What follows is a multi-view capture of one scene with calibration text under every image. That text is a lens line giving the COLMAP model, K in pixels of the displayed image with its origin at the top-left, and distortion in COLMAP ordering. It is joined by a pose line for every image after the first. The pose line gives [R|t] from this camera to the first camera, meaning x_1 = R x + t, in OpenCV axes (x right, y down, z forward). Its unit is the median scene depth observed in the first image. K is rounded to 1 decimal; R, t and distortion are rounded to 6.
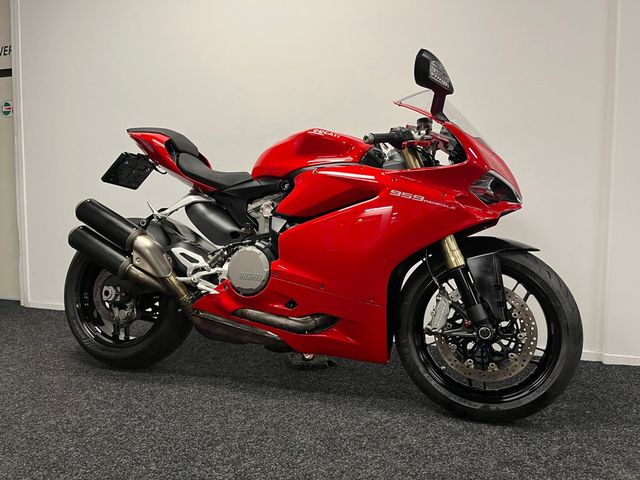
lens RADIAL K [[480.5, 0, 322.1], [0, 480.5, 237.5], [0, 0, 1]] dist [0.029934, -0.000012]
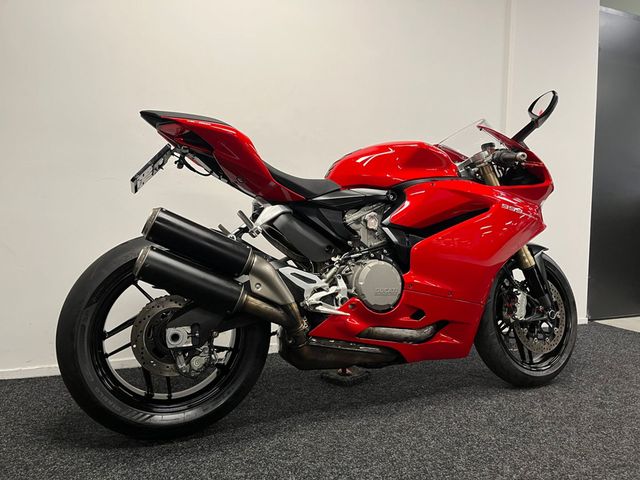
lens RADIAL K [[480.5, 0, 323.2], [0, 480.5, 241.2], [0, 0, 1]] dist [0.029934, -0.000012]
pose [[0.791011, -0.028303, 0.611147, -0.774696], [0.038883, 0.999236, -0.004051, -0.017951], [-0.610565, 0.026968, 0.791507, 0.305930]]
